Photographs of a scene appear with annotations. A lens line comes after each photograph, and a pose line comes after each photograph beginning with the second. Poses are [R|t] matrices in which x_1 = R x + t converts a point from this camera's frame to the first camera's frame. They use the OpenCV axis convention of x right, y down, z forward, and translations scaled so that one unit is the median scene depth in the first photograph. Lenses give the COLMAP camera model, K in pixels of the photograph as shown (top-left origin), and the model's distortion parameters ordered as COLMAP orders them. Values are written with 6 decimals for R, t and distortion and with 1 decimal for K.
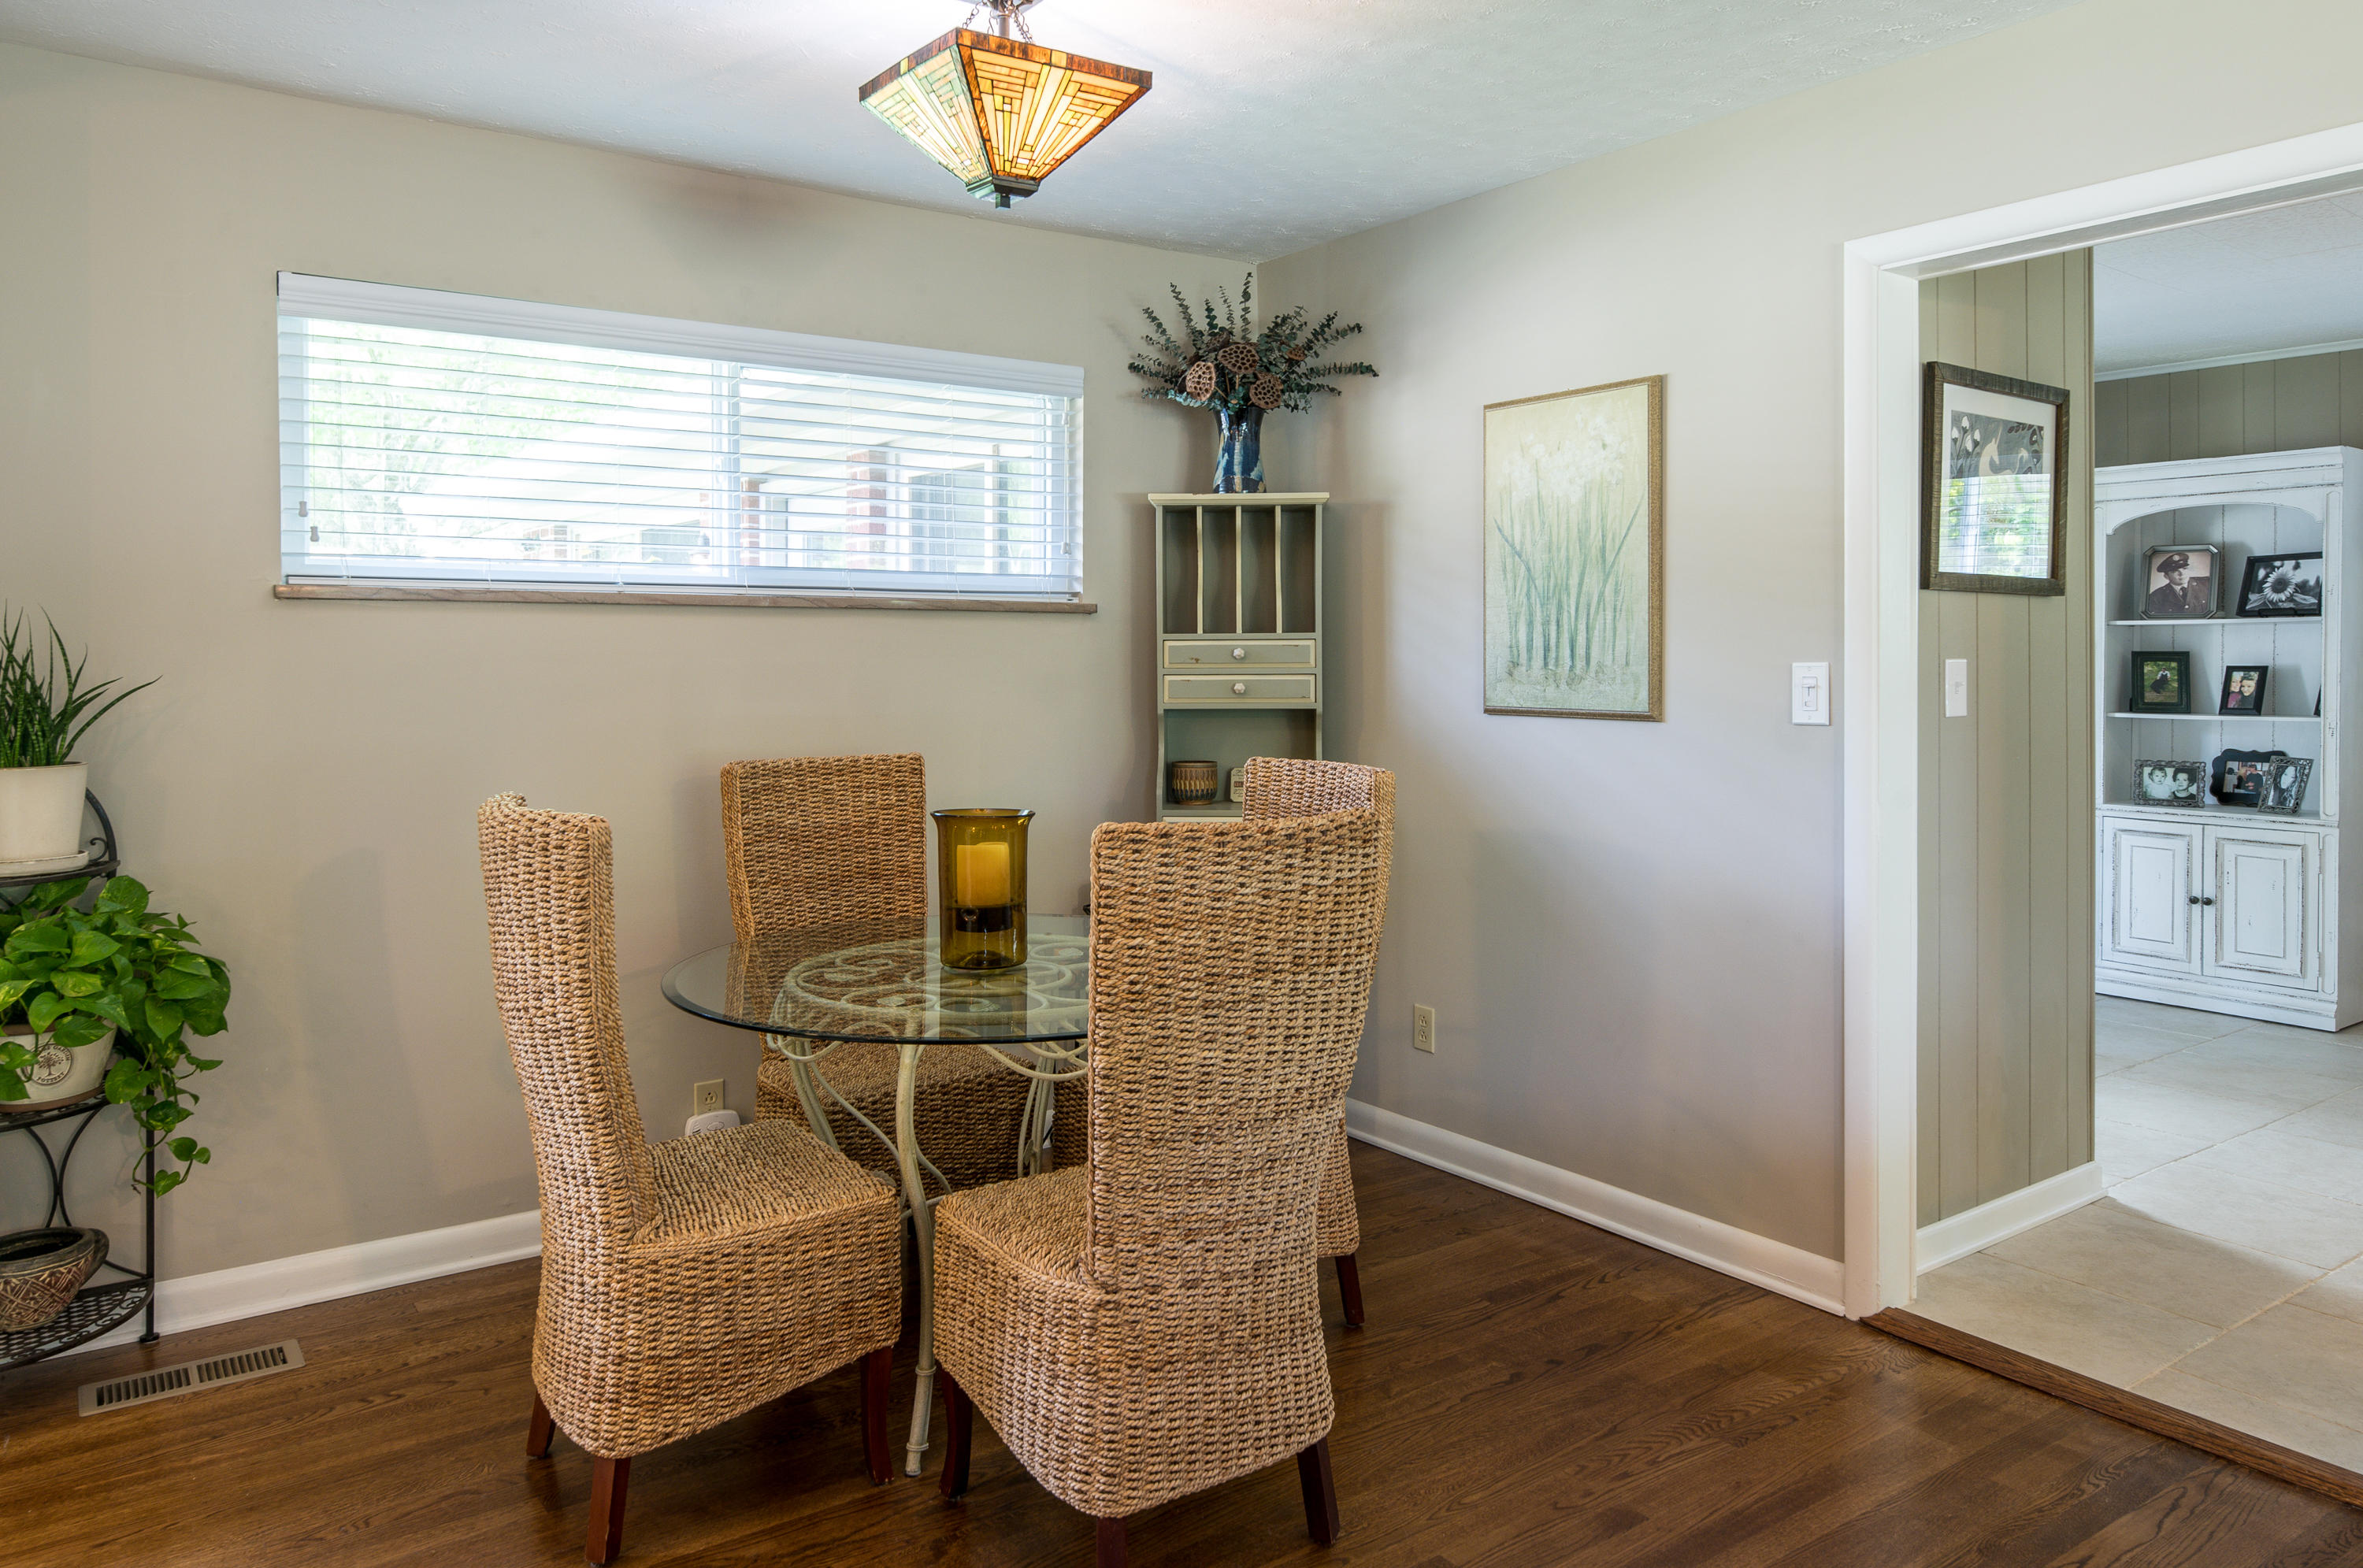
lens RADIAL K [[1578.5, 0, 1174.9], [0, 1578.5, 679.0], [0, 0, 1]] dist [-0.011281, -0.000519]
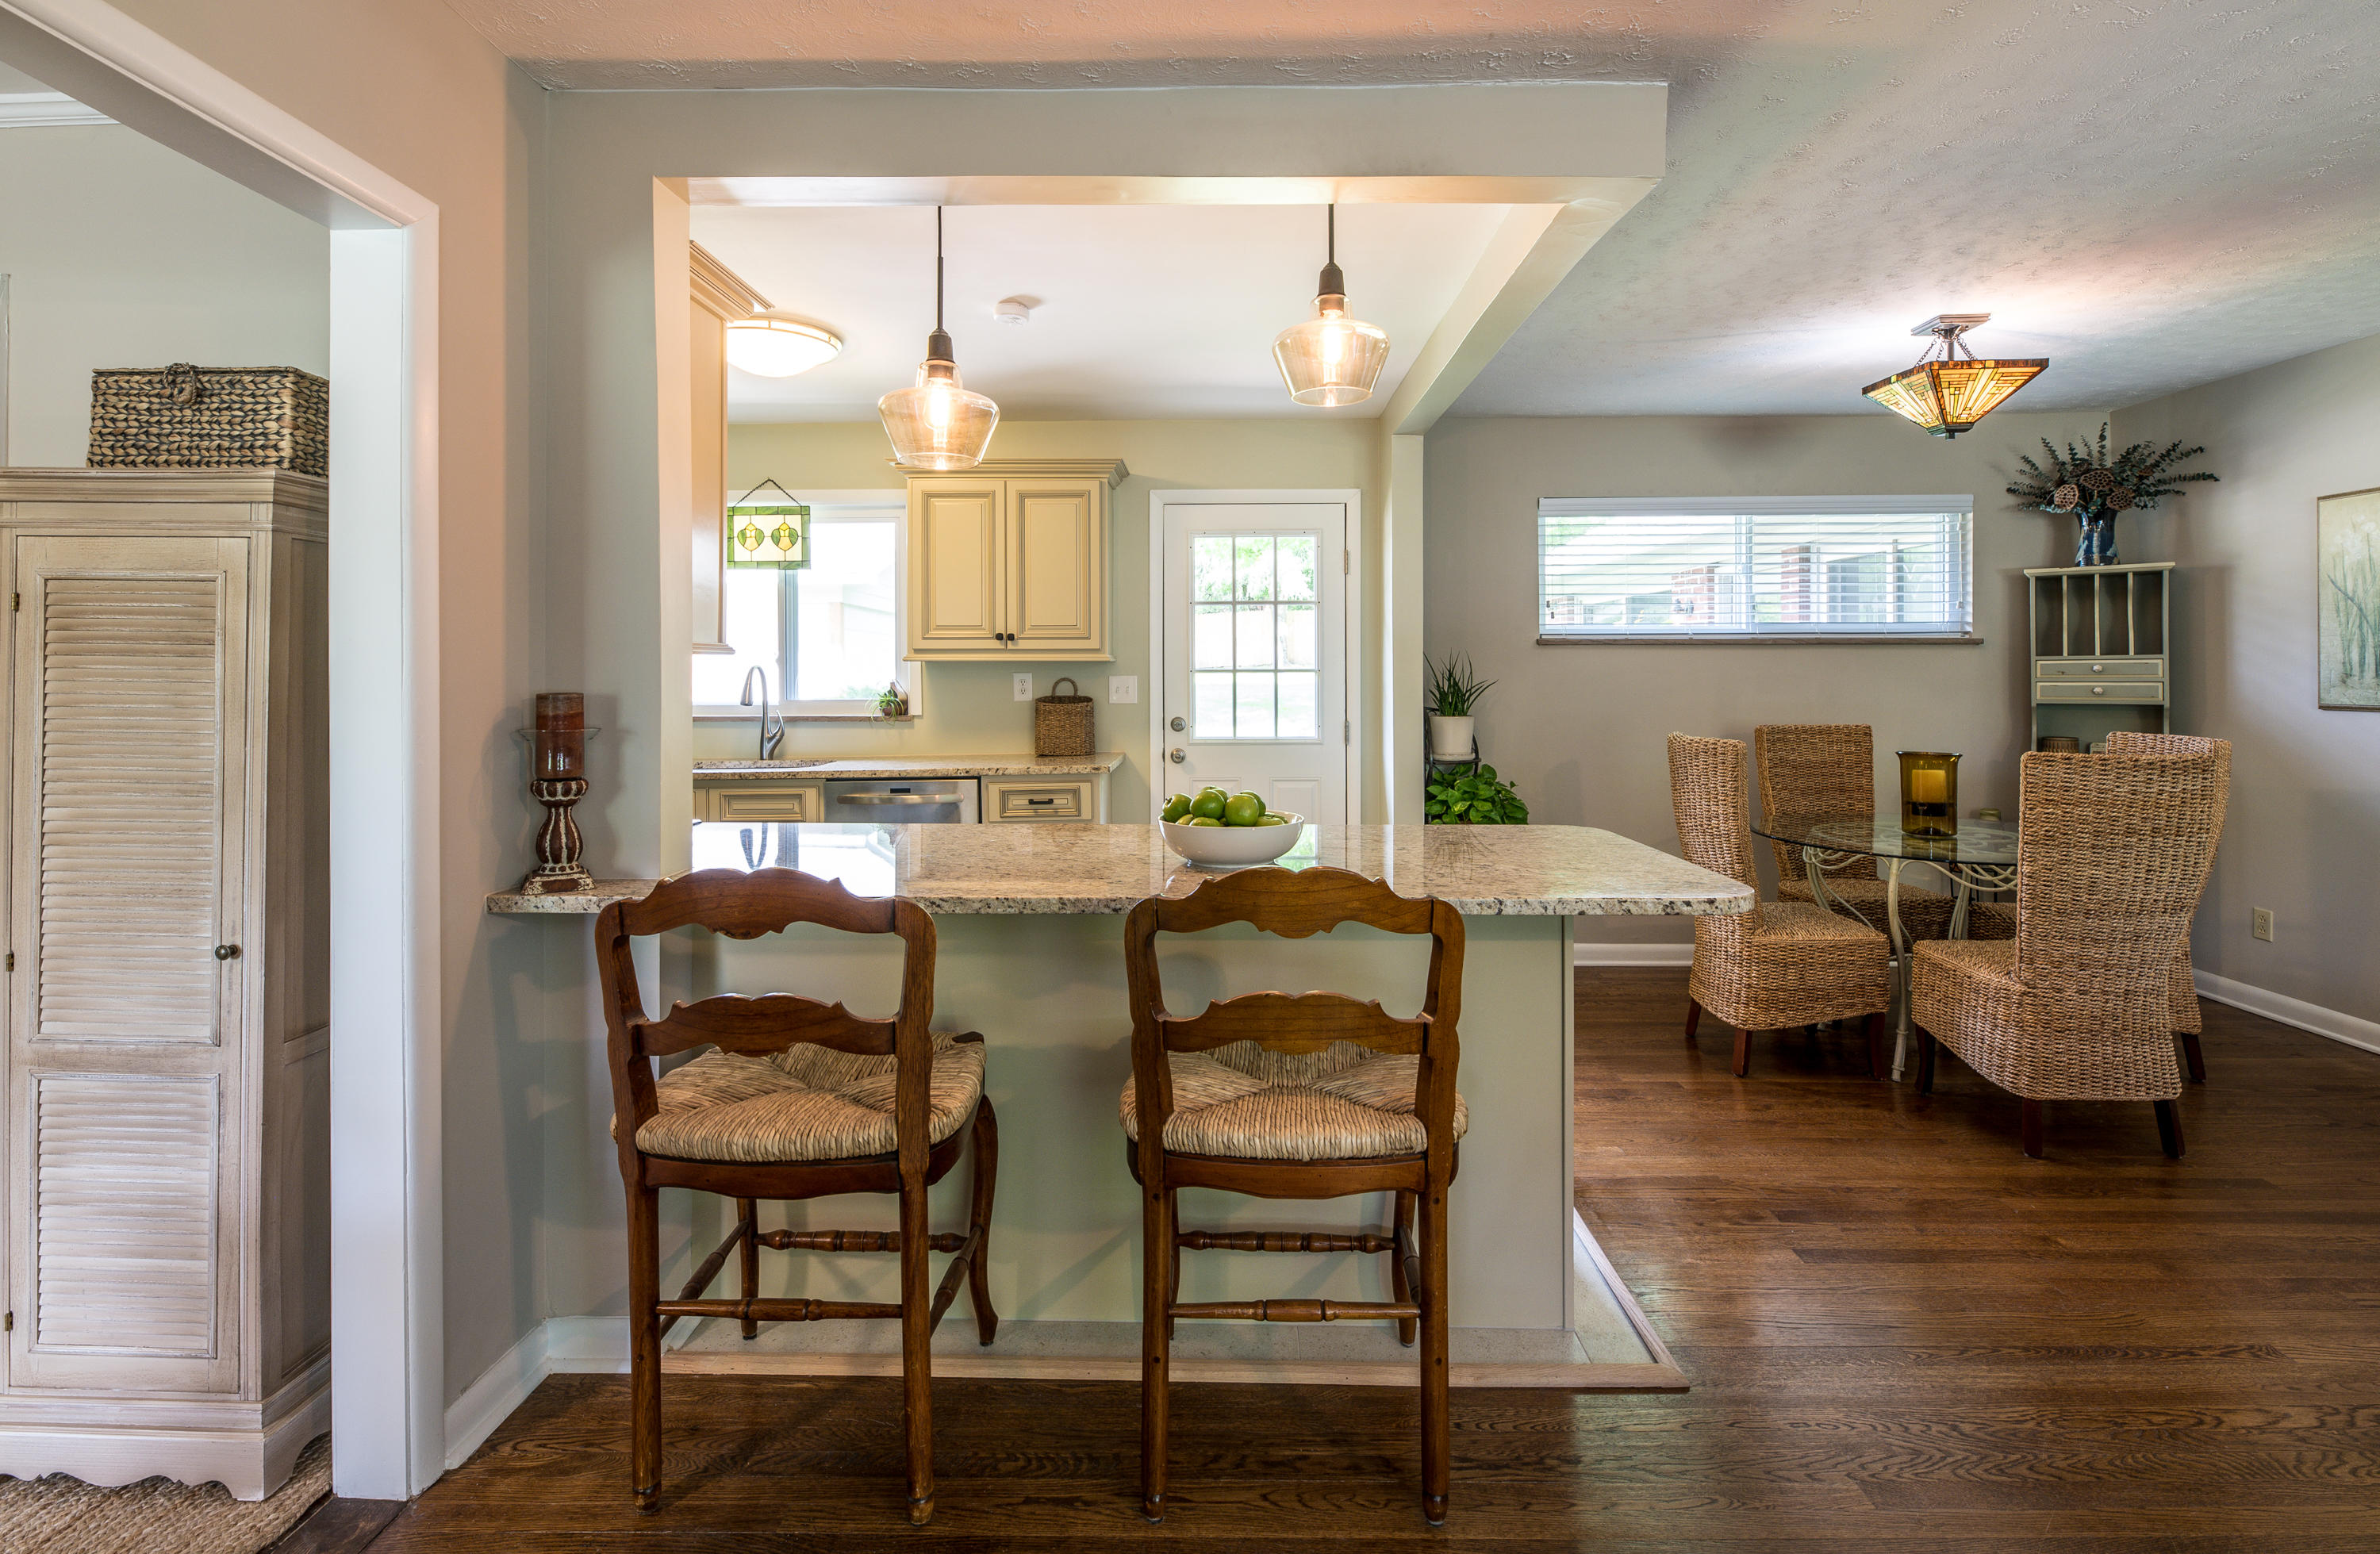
lens RADIAL K [[1060.1, 0, 1193.3], [0, 1060.1, 672.6], [0, 0, 1]] dist [-0.006812, -0.000395]
pose [[0.795626, -0.000987, -0.605788, -0.049207], [-0.007894, 0.999897, -0.011997, 0.009560], [0.605737, 0.014328, 0.795536, -0.465273]]
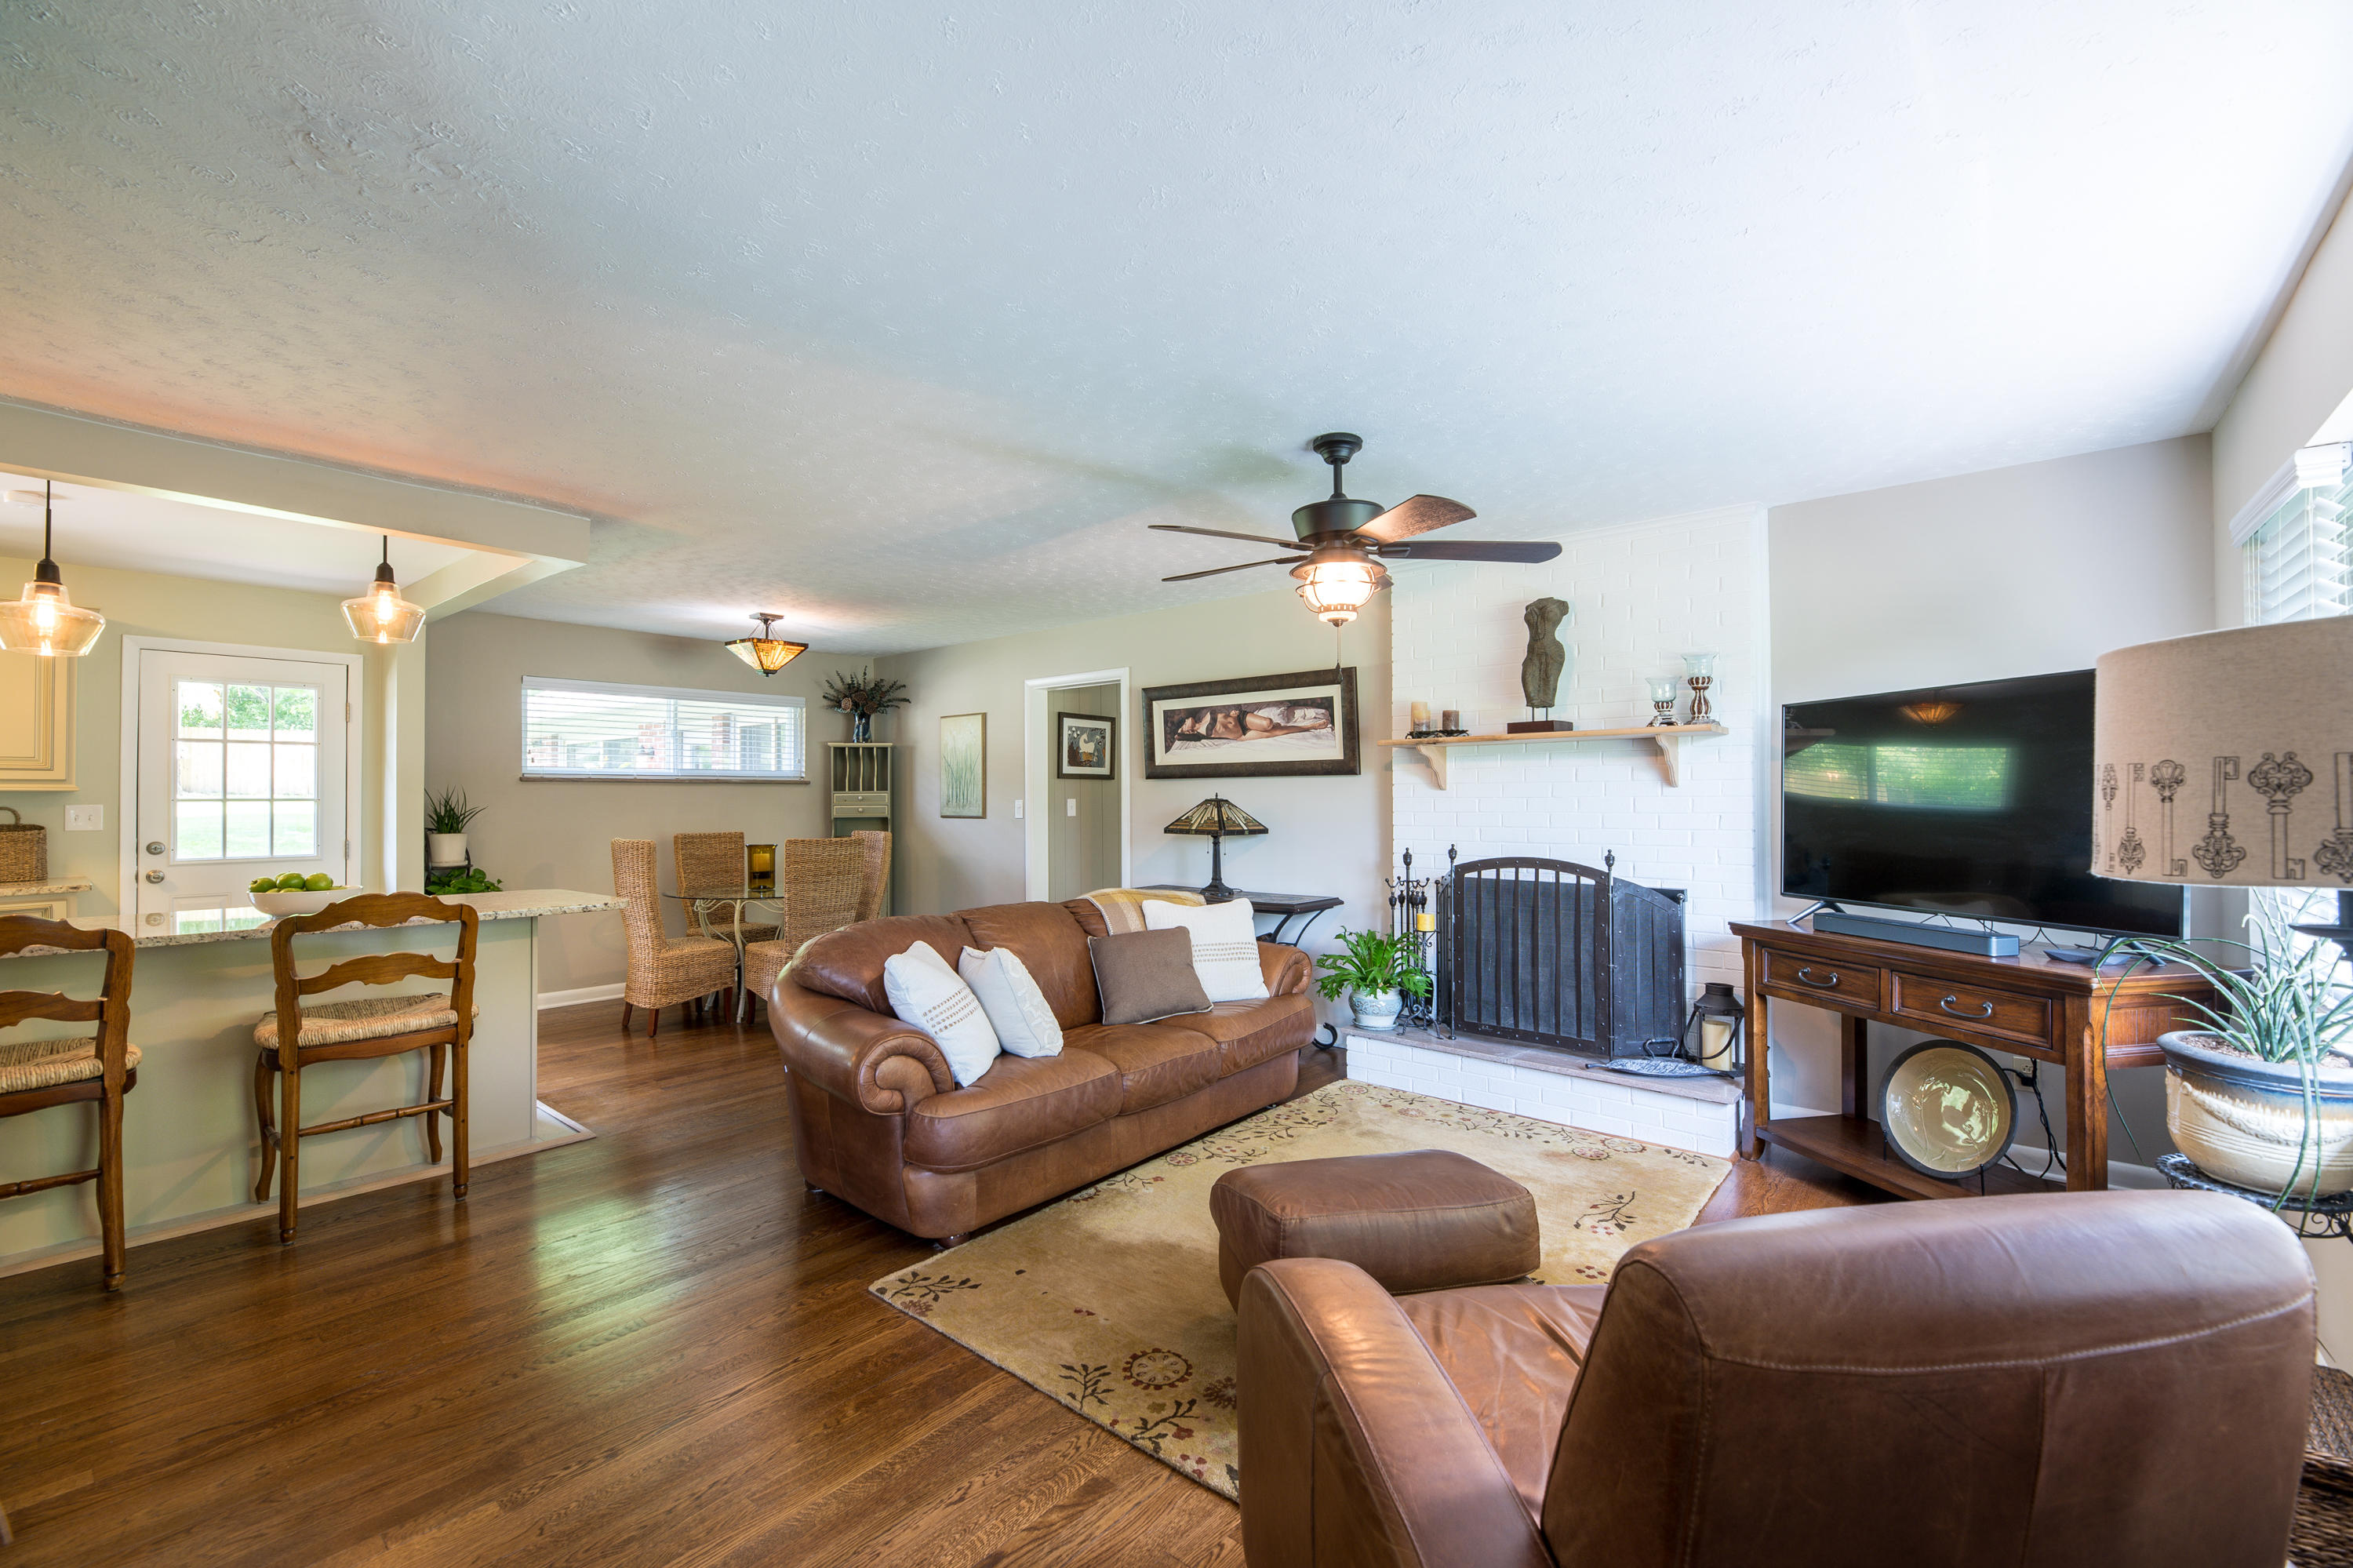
lens RADIAL K [[996.6, 0, 1155.2], [0, 996.6, 782.6], [0, 0, 1]] dist [-0.003267, -0.001245]
pose [[0.973923, 0.000681, 0.226877, 0.192012], [0.006735, 0.999468, -0.031910, 0.021613], [-0.226778, 0.032606, 0.973400, -1.137330]]
